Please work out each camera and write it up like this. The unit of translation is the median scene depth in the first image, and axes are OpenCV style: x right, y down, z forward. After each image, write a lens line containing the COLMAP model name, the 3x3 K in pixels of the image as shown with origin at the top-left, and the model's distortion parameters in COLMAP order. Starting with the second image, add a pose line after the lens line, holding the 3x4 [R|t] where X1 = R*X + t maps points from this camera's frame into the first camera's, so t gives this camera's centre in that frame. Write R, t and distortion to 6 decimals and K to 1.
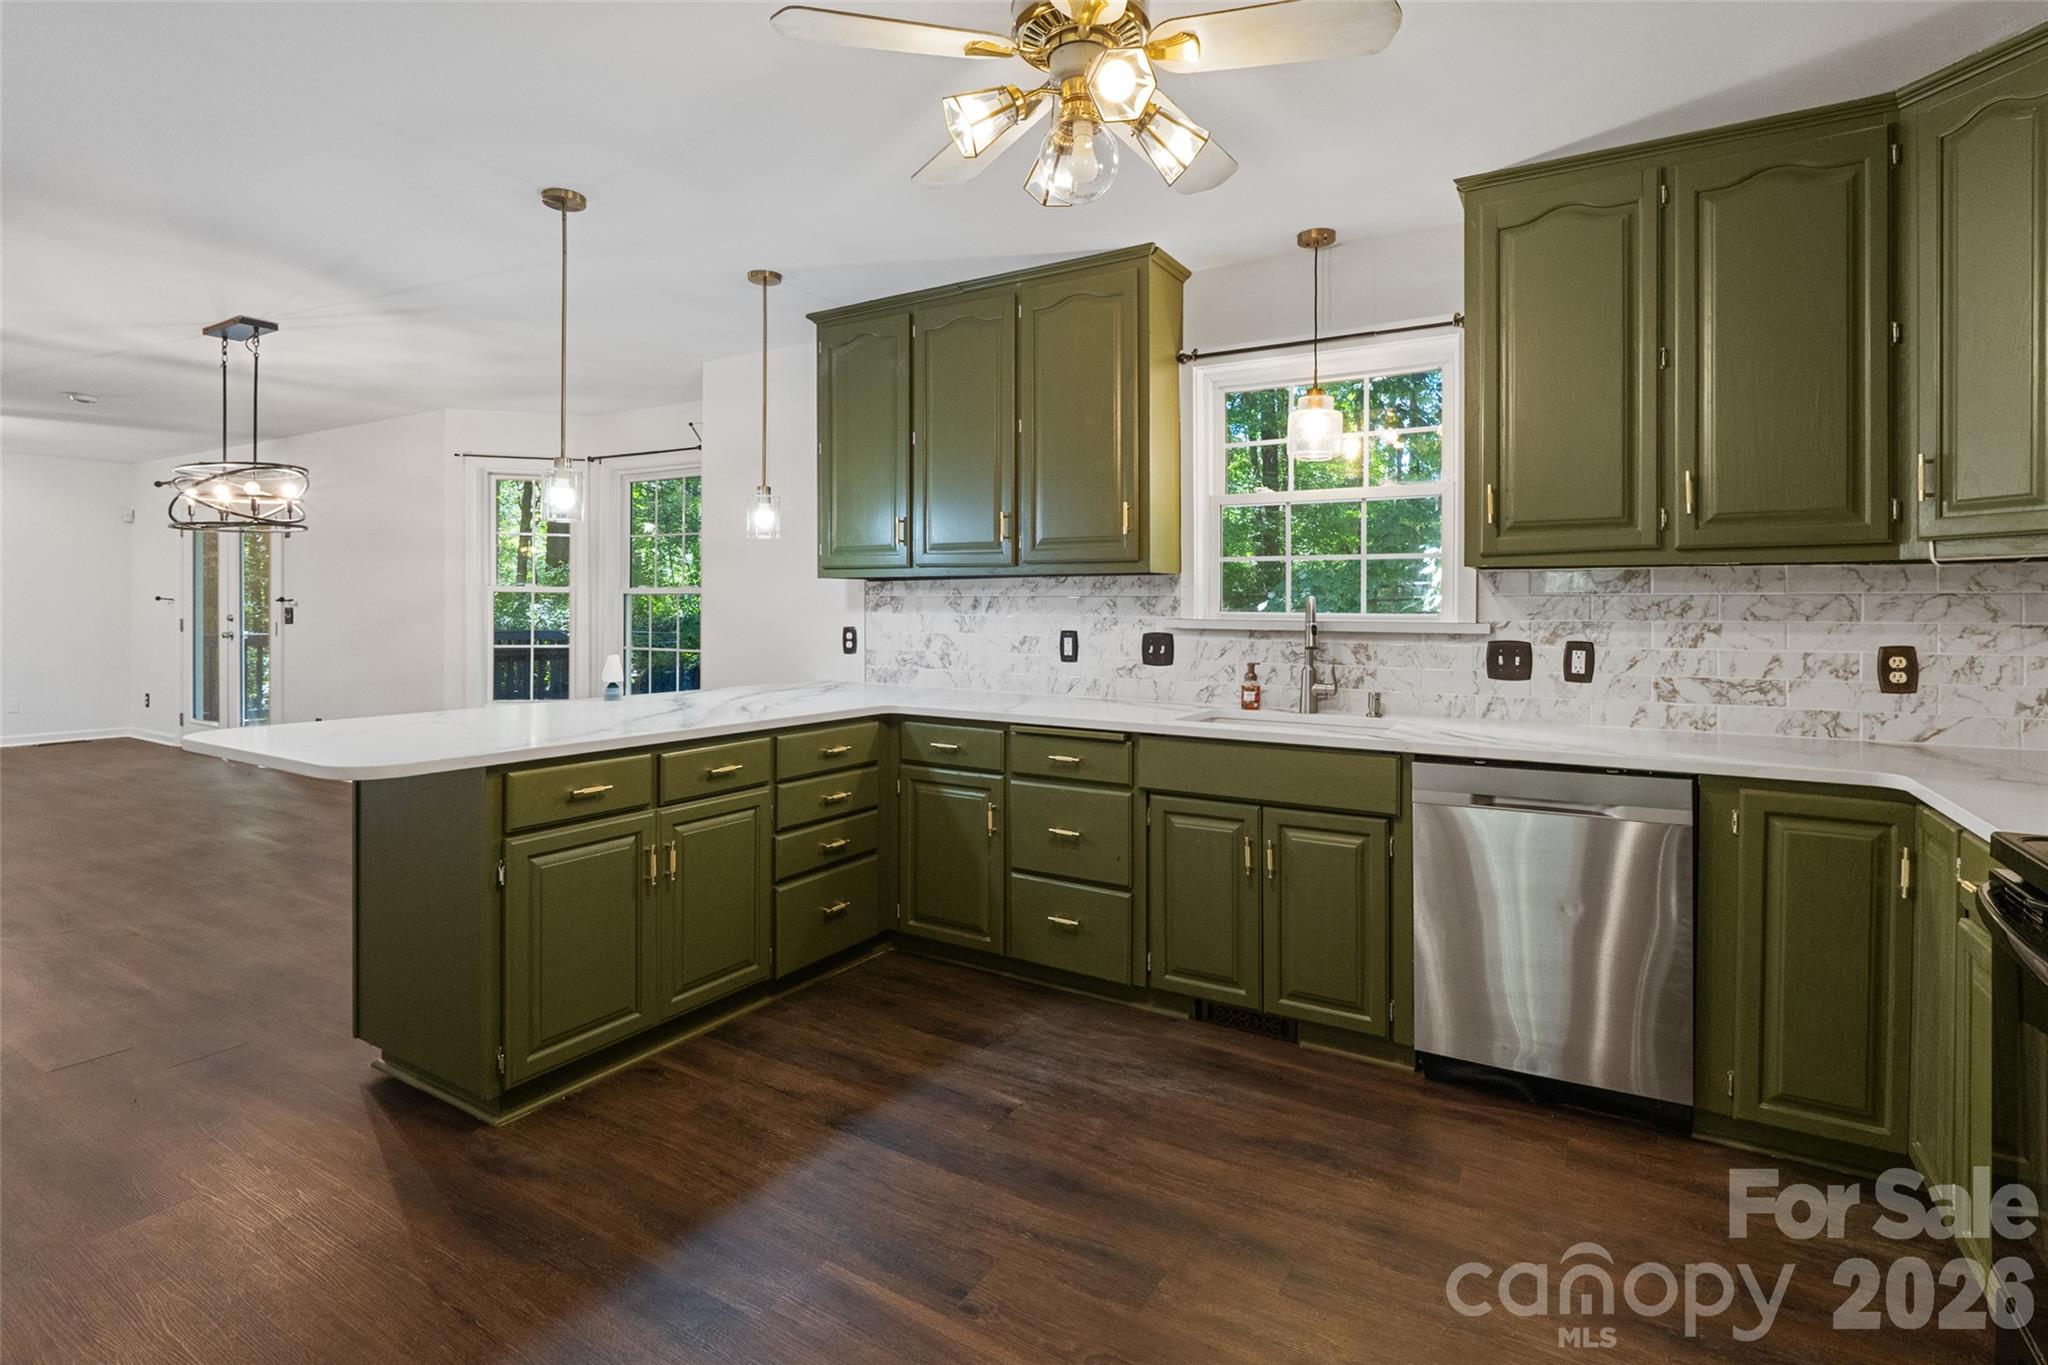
lens RADIAL K [[972.3, 0, 1009.7], [0, 972.3, 615.2], [0, 0, 1]] dist [-0.008274, 0.001927]
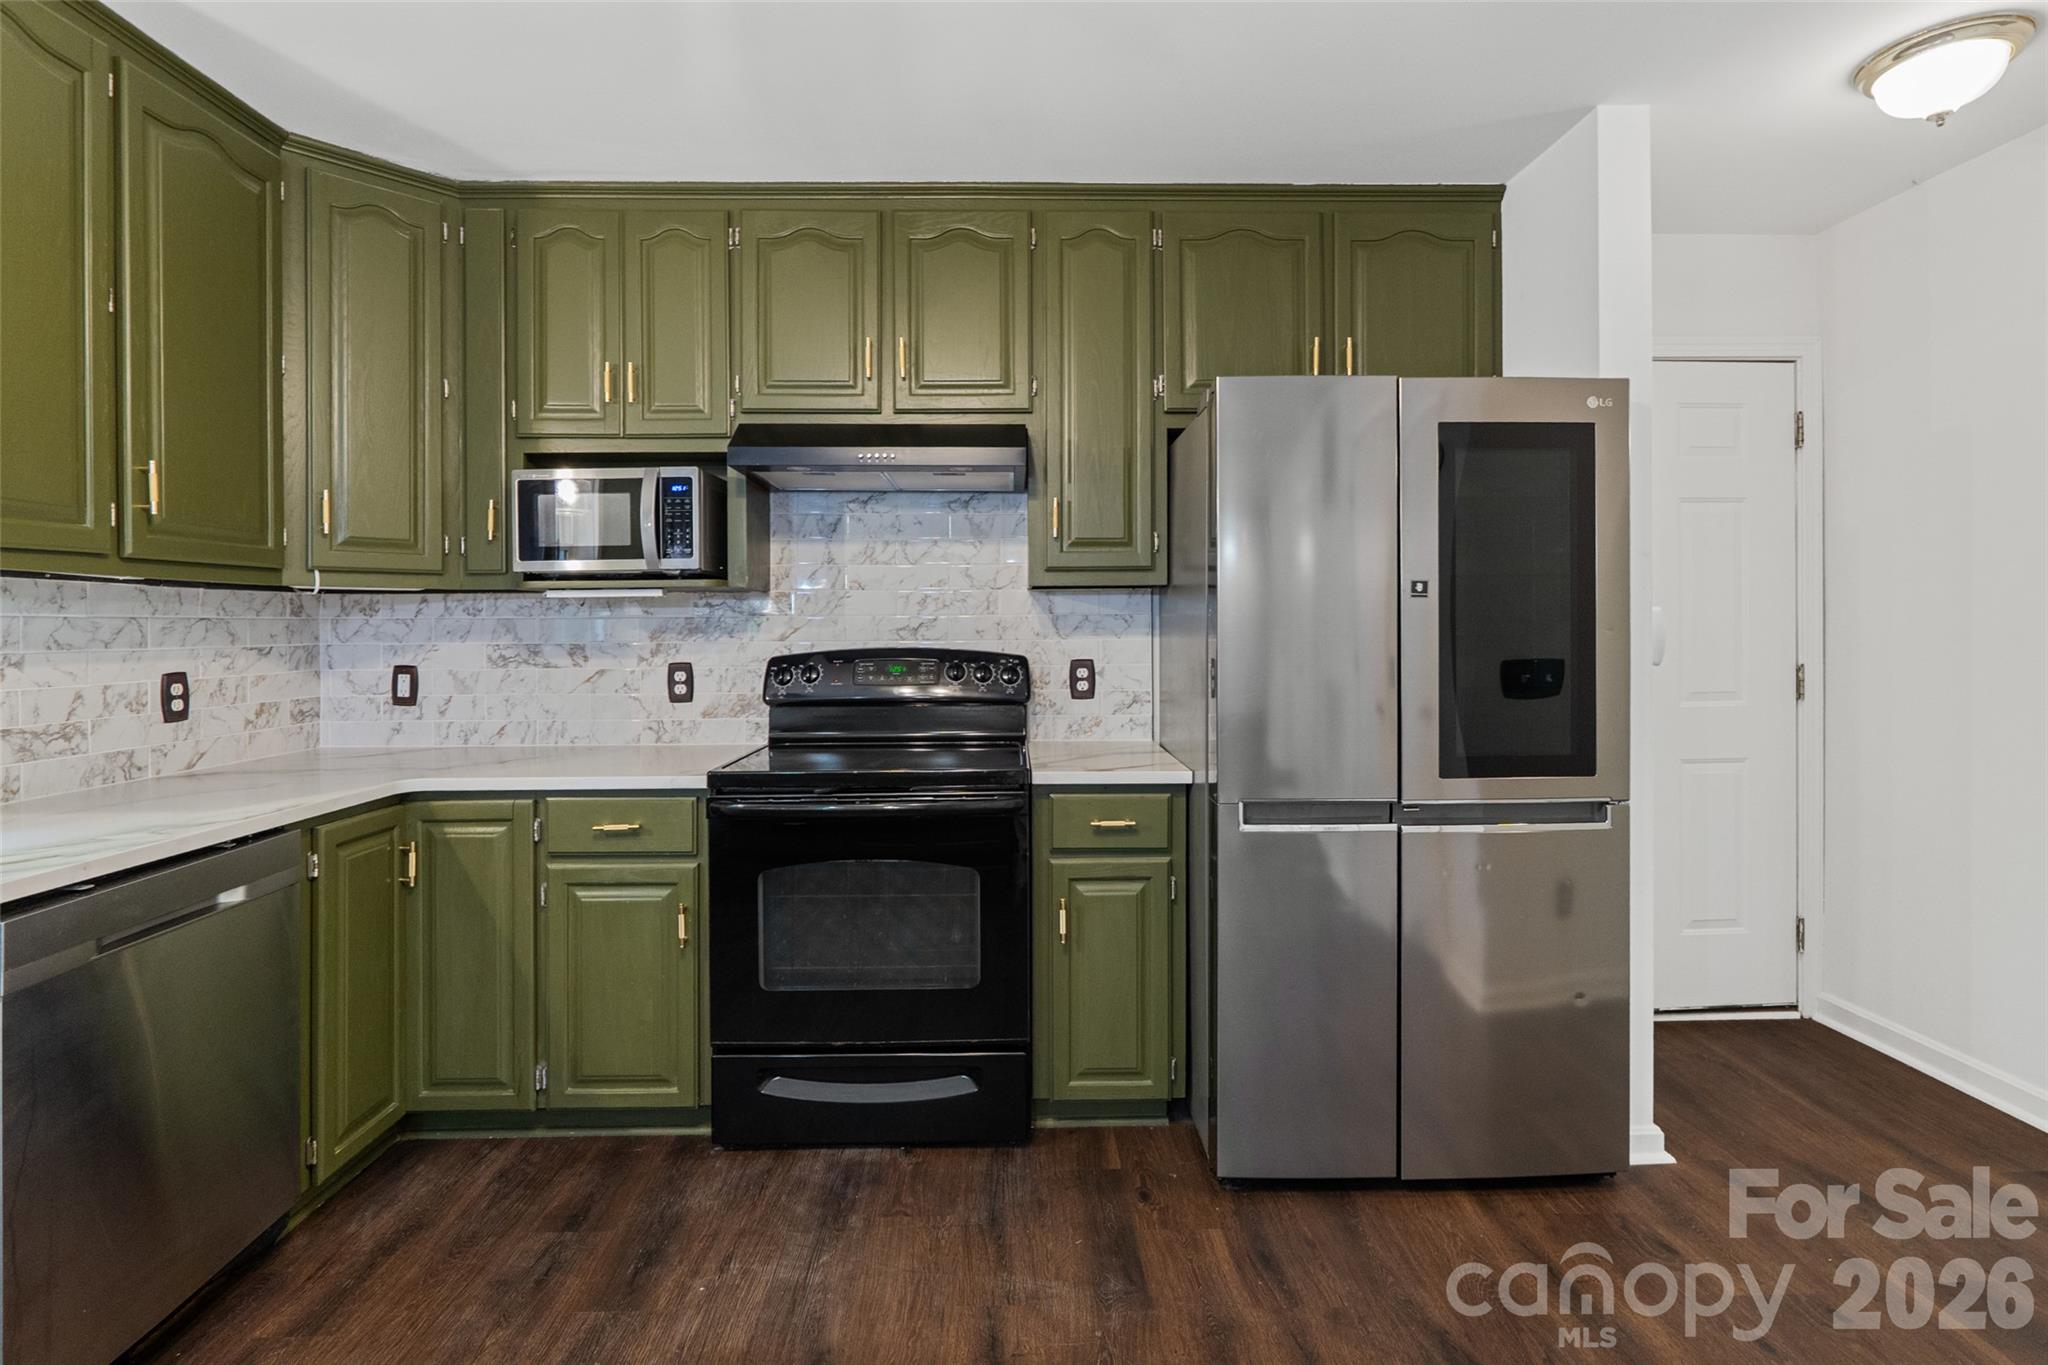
lens RADIAL K [[972.3, 0, 1024.5], [0, 972.3, 628.3], [0, 0, 1]] dist [-0.008274, 0.001927]
pose [[-0.539983, -0.003627, 0.841668, -0.235049], [0.006222, 0.999946, 0.008300, -0.009797], [-0.841653, 0.009719, -0.539931, 0.560344]]
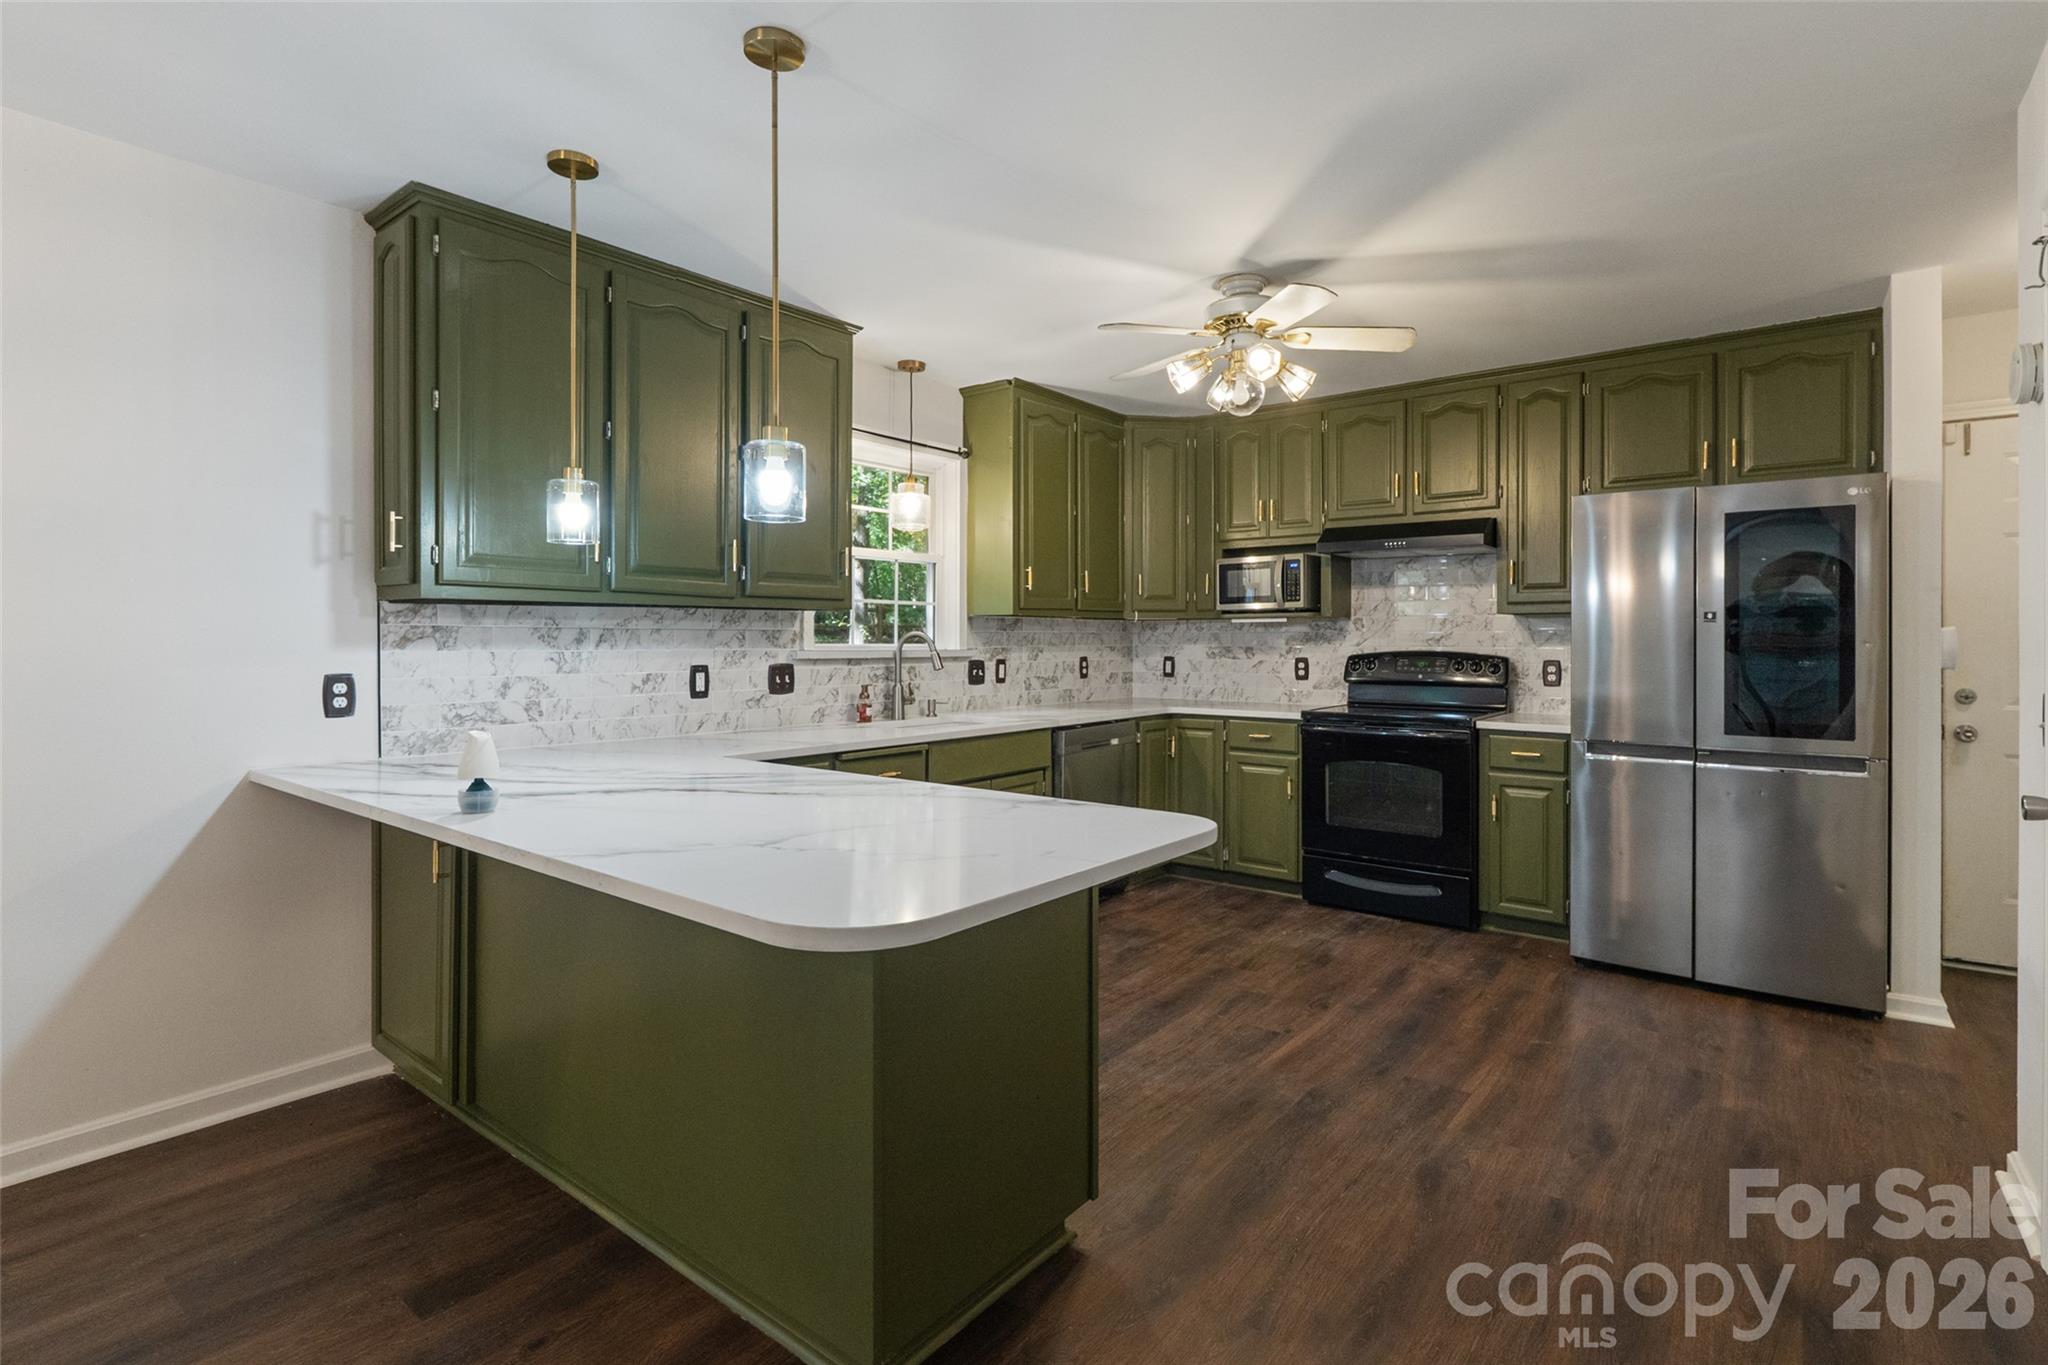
lens RADIAL K [[972.3, 0, 1041.1], [0, 972.3, 644.6], [0, 0, 1]] dist [-0.008274, 0.001927]
pose [[0.115543, -0.011410, 0.993237, -0.885283], [0.005230, 0.999927, 0.010879, -0.013675], [-0.993289, 0.003937, 0.115595, 0.582835]]
